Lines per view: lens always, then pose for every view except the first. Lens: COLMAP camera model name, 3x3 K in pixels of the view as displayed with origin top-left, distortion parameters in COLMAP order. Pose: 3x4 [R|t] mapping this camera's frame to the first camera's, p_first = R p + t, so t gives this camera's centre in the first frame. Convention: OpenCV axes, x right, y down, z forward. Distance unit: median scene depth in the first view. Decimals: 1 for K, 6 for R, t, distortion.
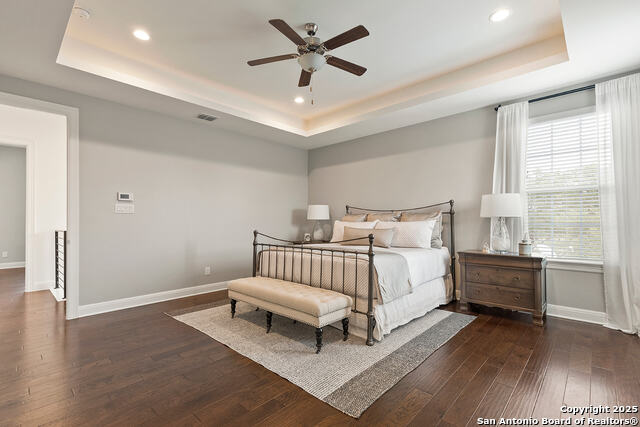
lens RADIAL K [[293.0, 0, 320.0], [0, 293.0, 213.5], [0, 0, 1]] dist [0.012045, -0.000174]
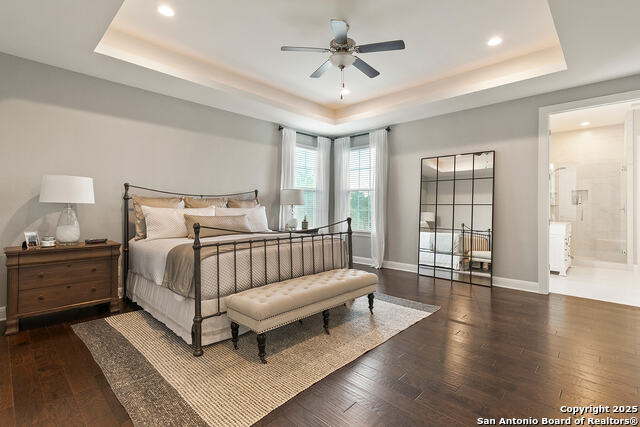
lens RADIAL K [[293.0, 0, 320.0], [0, 293.0, 213.5], [0, 0, 1]] dist [0.012045, -0.000174]
pose [[0.016876, -0.012020, 0.999785, -0.831388], [-0.025578, 0.999595, 0.012449, 0.029053], [-0.999530, -0.025782, 0.016562, 0.809014]]
